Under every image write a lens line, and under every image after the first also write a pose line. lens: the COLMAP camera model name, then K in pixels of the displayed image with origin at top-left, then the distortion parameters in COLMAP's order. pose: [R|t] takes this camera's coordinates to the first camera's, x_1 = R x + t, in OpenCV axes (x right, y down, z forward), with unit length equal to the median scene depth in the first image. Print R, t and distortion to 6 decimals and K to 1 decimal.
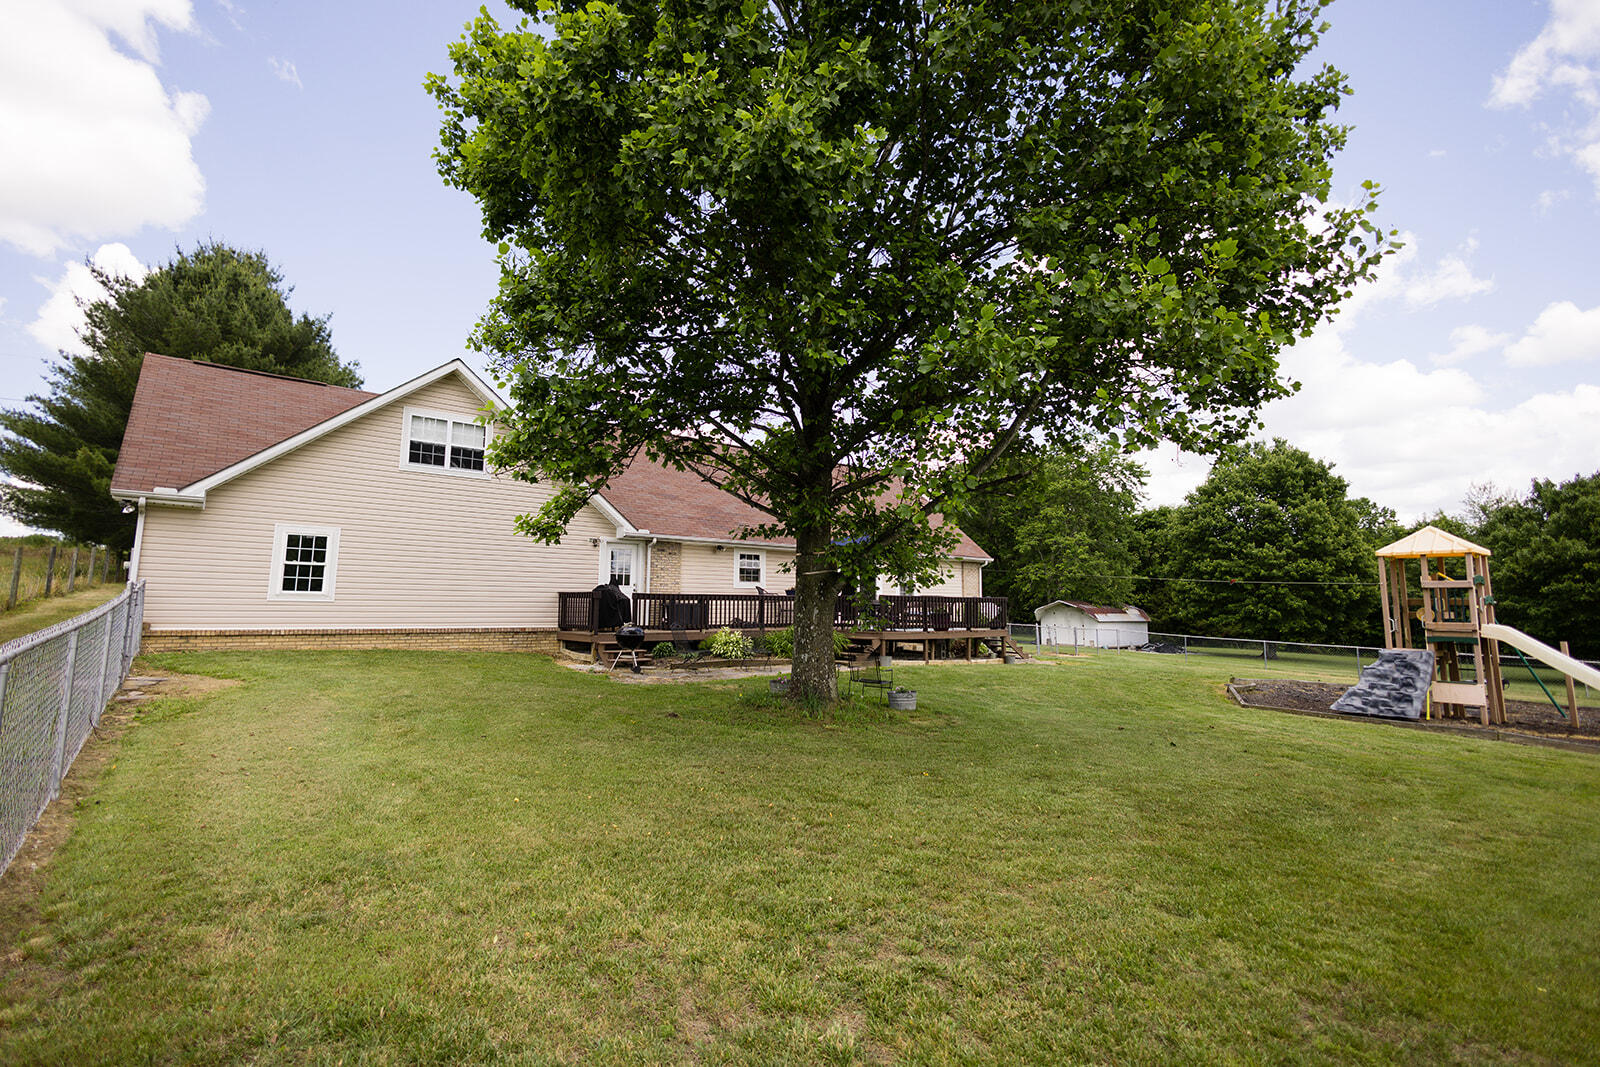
lens RADIAL K [[737.5, 0, 799.1], [0, 737.5, 516.3], [0, 0, 1]] dist [0.011163, 0.001067]
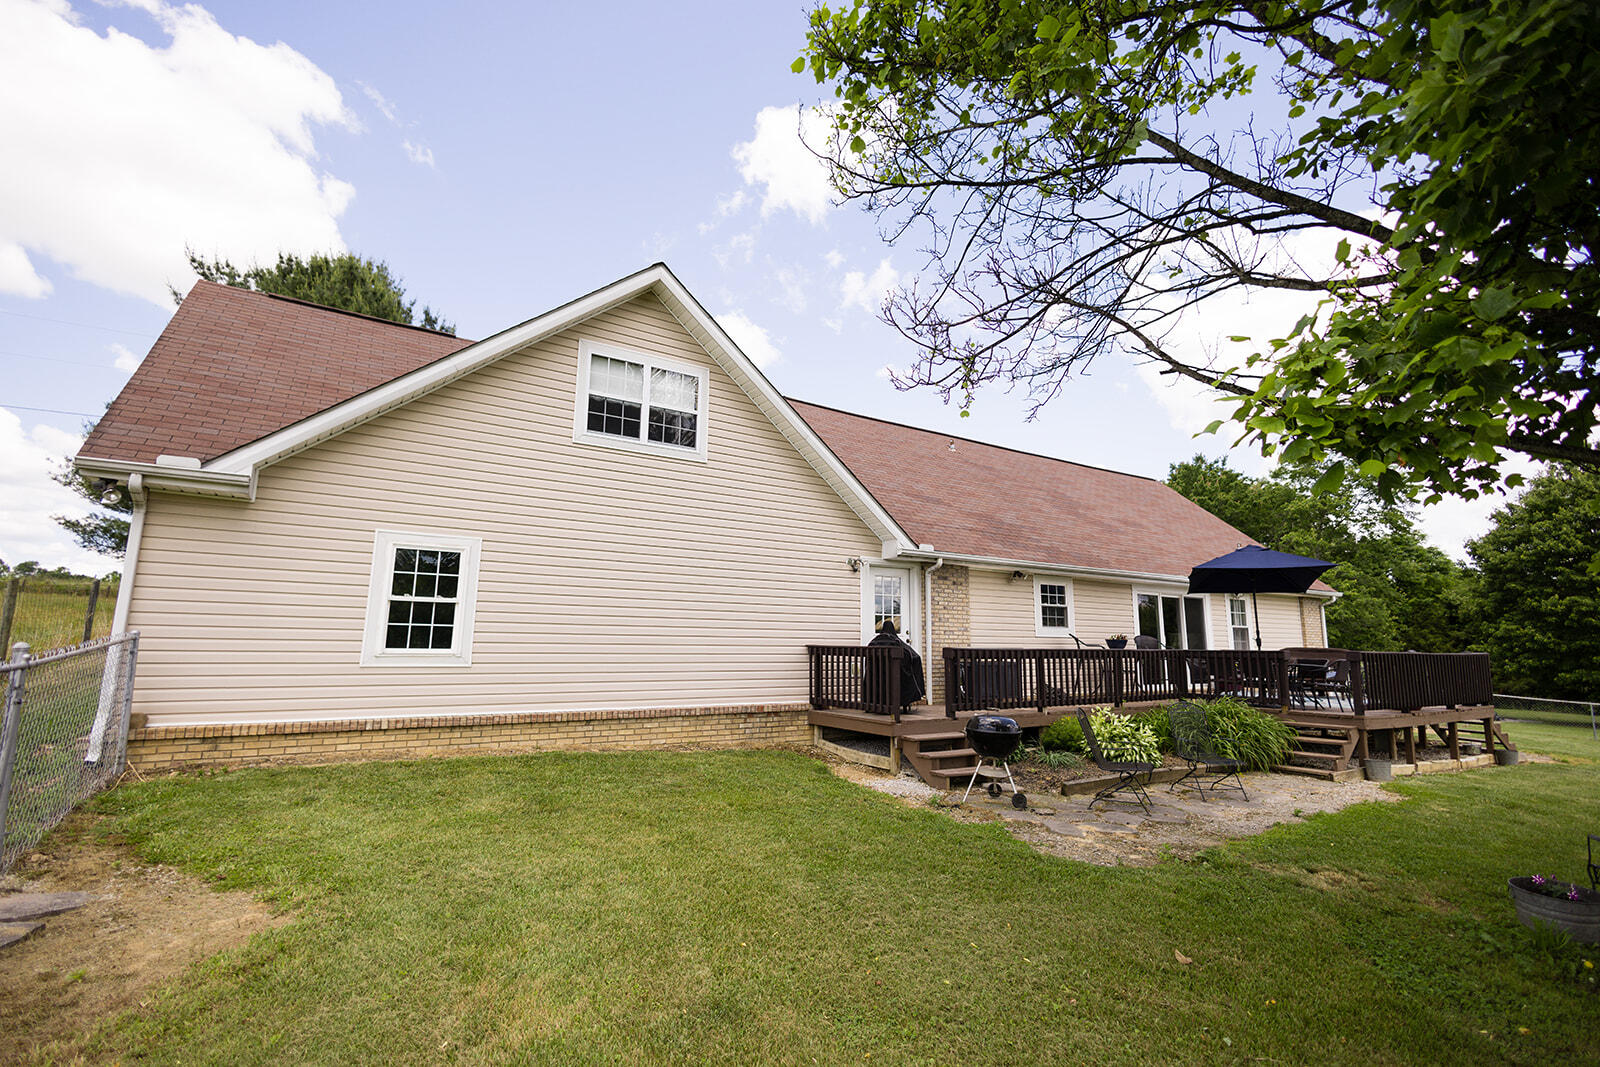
lens RADIAL K [[732.1, 0, 800.0], [0, 732.1, 523.7], [0, 0, 1]] dist [0.022041, -0.000133]
pose [[0.993021, -0.020992, -0.116055, -0.286557], [0.015242, 0.998622, -0.050217, 0.035024], [0.116949, 0.048098, 0.991973, 0.430255]]
